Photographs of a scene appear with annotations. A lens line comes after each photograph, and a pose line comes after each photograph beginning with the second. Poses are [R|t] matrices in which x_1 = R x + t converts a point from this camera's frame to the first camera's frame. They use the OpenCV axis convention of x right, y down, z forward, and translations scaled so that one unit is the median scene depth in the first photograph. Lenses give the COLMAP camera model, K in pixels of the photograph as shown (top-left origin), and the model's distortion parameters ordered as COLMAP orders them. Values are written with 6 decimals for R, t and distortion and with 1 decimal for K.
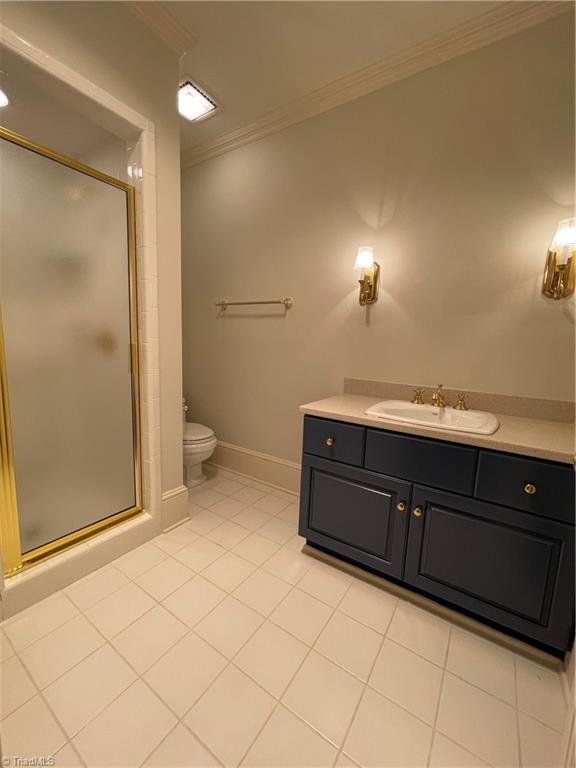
lens RADIAL K [[312.8, 0, 291.1], [0, 312.8, 384.8], [0, 0, 1]] dist [-0.000809, 0.000955]
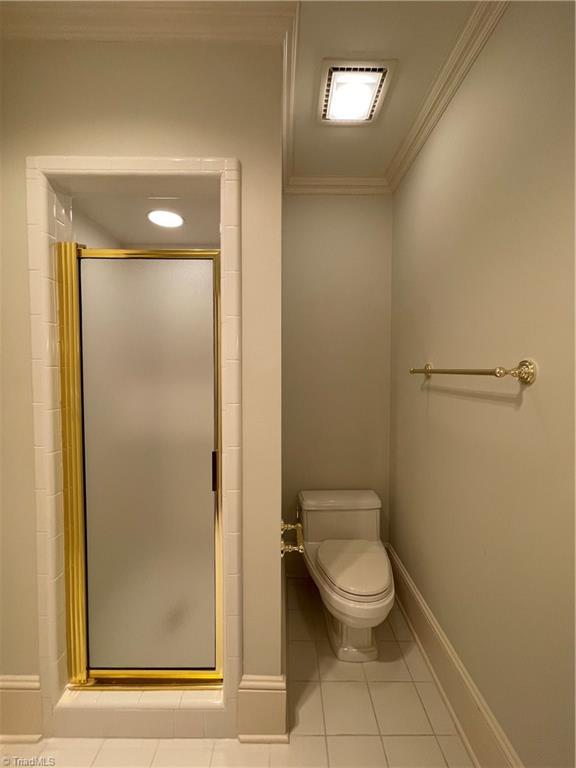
lens RADIAL K [[312.8, 0, 286.4], [0, 312.8, 386.6], [0, 0, 1]] dist [-0.000809, 0.000955]
pose [[0.551901, -0.000333, -0.833910, 0.157374], [-0.097139, 0.993167, -0.064686, -0.184161], [0.828233, 0.116705, 0.548097, 0.516704]]
